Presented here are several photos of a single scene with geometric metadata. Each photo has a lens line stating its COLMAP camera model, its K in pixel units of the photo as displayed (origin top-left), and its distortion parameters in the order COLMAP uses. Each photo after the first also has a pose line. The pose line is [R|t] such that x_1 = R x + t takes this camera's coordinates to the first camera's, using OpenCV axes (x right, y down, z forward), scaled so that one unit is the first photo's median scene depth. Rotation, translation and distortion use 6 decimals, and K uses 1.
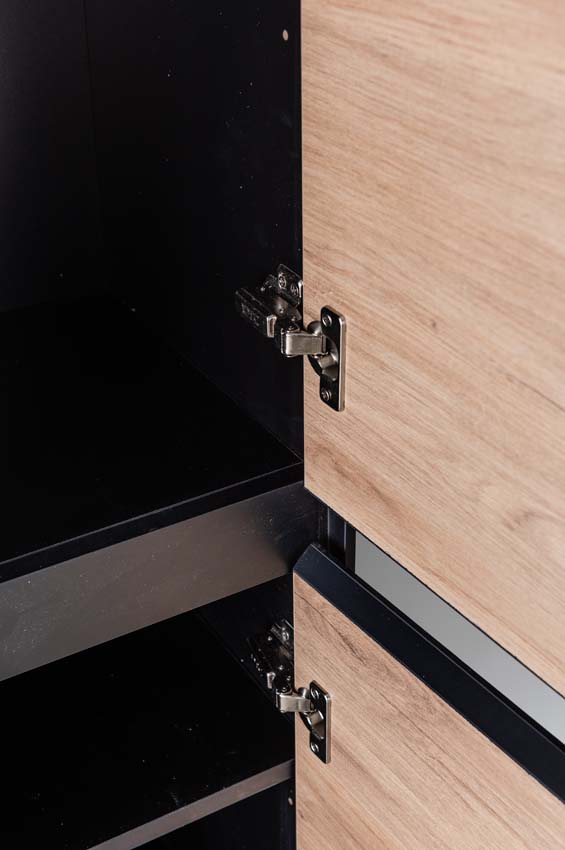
lens RADIAL K [[1383.2, 0, 282.5], [0, 1383.2, 425.0], [0, 0, 1]] dist [-0.059274, 0.141852]
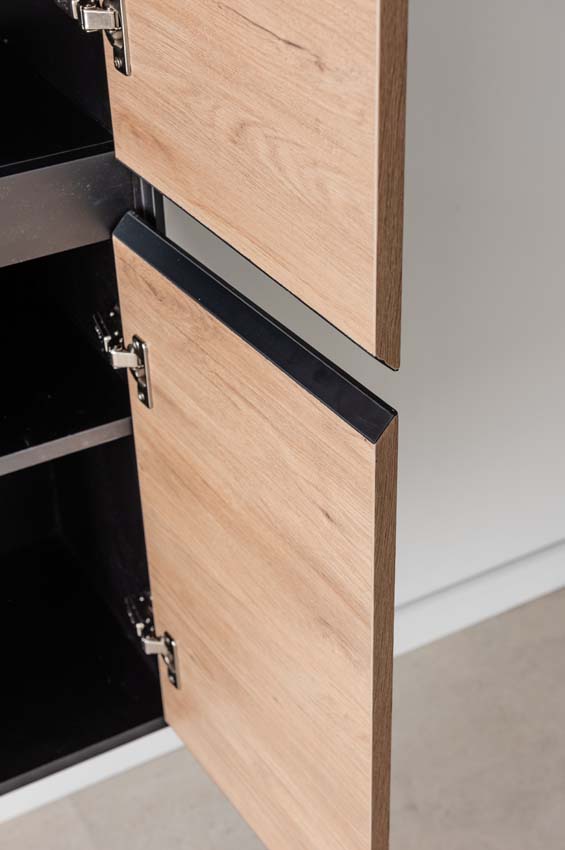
lens RADIAL K [[1433.5, 0, 282.5], [0, 1433.5, 425.0], [0, 0, 1]] dist [0.152561, 0.106495]
pose [[0.999369, 0.002982, -0.035406, 0.211689], [-0.000868, 0.998224, 0.059568, 0.208483], [0.035521, -0.059500, 0.997596, -0.254348]]
